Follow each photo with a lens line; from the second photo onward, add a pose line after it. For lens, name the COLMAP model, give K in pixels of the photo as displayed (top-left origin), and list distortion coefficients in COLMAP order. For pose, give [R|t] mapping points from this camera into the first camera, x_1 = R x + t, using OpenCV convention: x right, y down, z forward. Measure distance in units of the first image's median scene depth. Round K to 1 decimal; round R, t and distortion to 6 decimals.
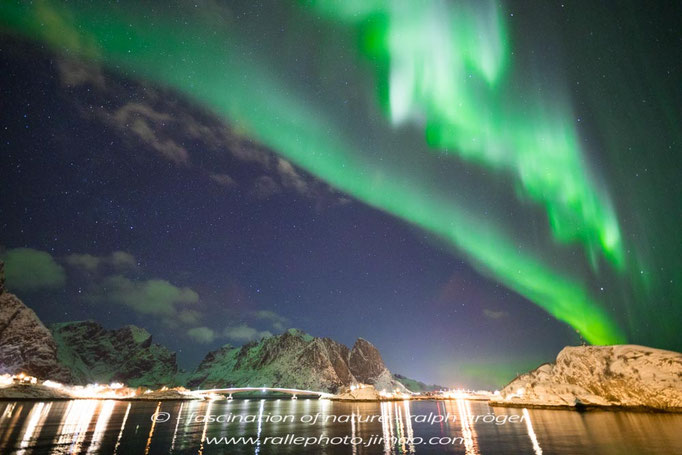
lens RADIAL K [[273.9, 0, 339.1], [0, 273.9, 228.7], [0, 0, 1]] dist [0.013689, -0.009194]
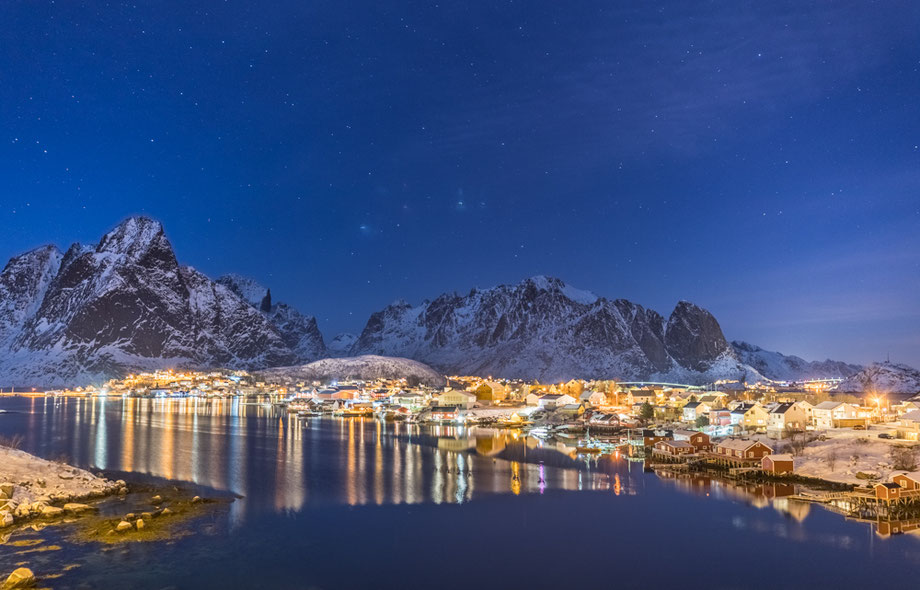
lens RADIAL K [[685.9, 0, 460.0], [0, 685.9, 295.0], [0, 0, 1]] dist [-0.000872, -0.000071]
pose [[0.980381, -0.027684, -0.195160, -0.103956], [0.104389, 0.912768, 0.394916, -0.233872], [0.167203, -0.407540, 0.897750, -0.376012]]
